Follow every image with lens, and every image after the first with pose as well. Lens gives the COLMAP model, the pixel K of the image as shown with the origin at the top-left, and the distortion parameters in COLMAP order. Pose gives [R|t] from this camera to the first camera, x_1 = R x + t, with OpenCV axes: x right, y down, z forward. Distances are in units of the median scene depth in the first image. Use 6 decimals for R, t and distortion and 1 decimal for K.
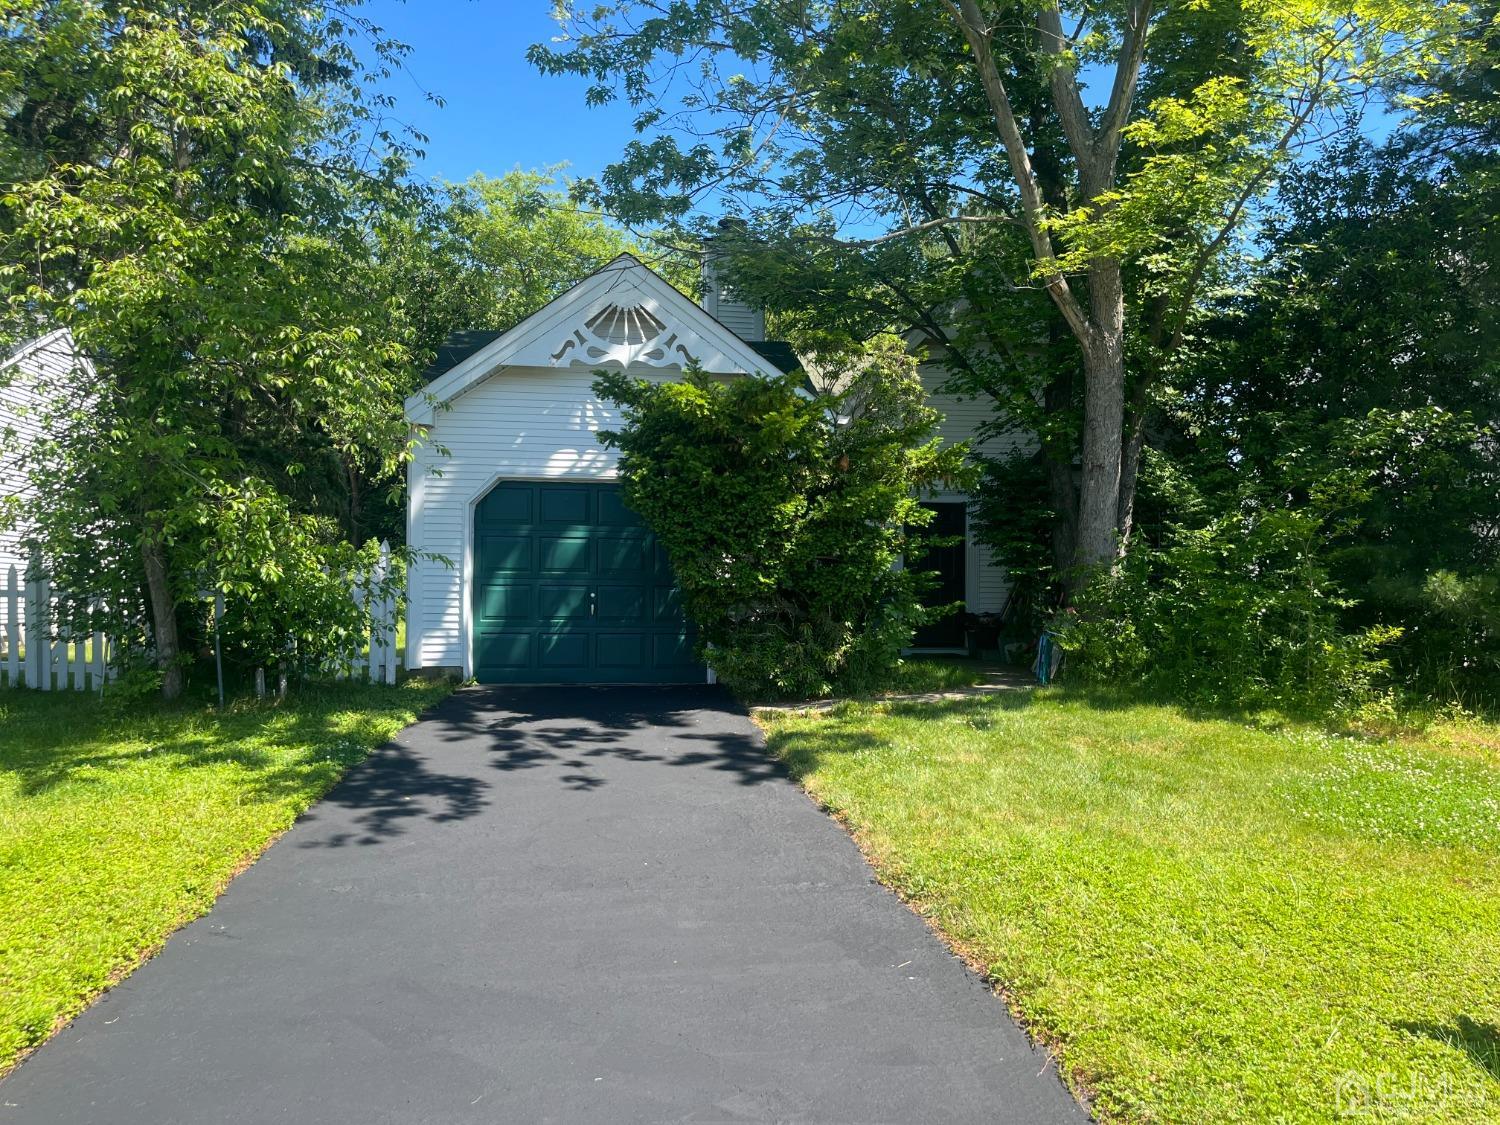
lens RADIAL K [[1166.1, 0, 750.0], [0, 1166.1, 562.5], [0, 0, 1]] dist [0.059150, -0.003210]
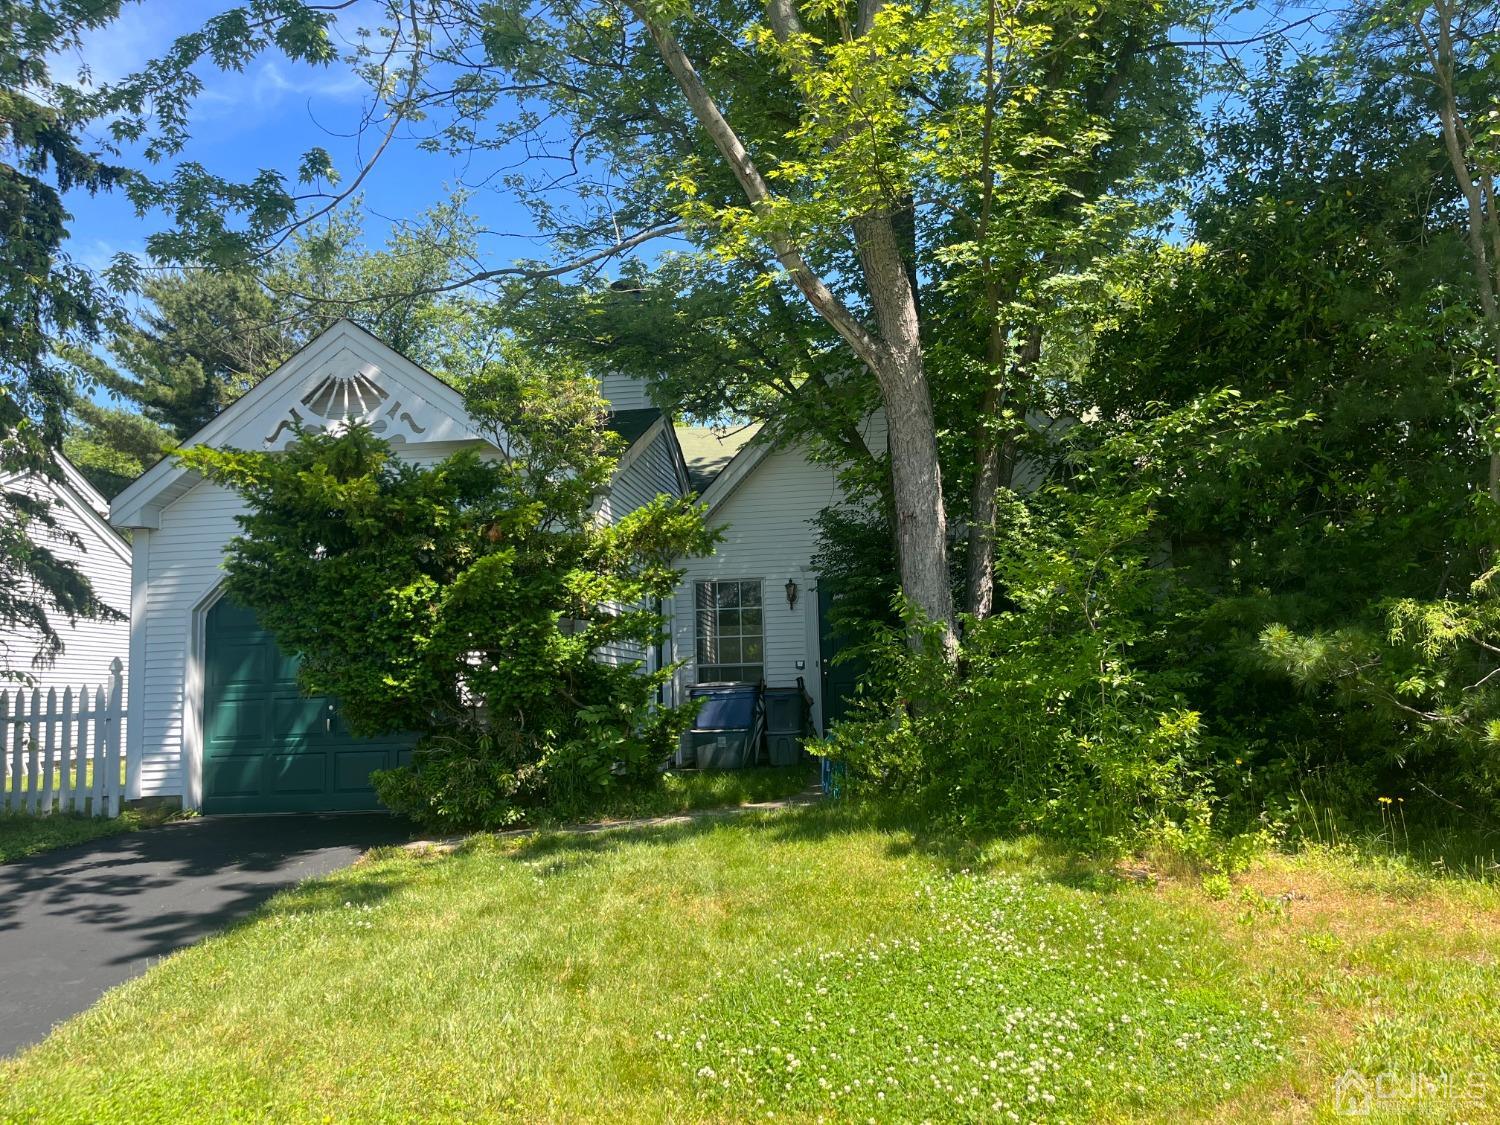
lens RADIAL K [[1166.1, 0, 750.0], [0, 1166.1, 562.5], [0, 0, 1]] dist [0.059150, -0.003210]
pose [[0.968133, -0.067012, -0.241305, 0.392416], [0.048002, 0.995324, -0.083819, 0.009227], [0.245793, 0.069565, 0.966823, 0.228844]]
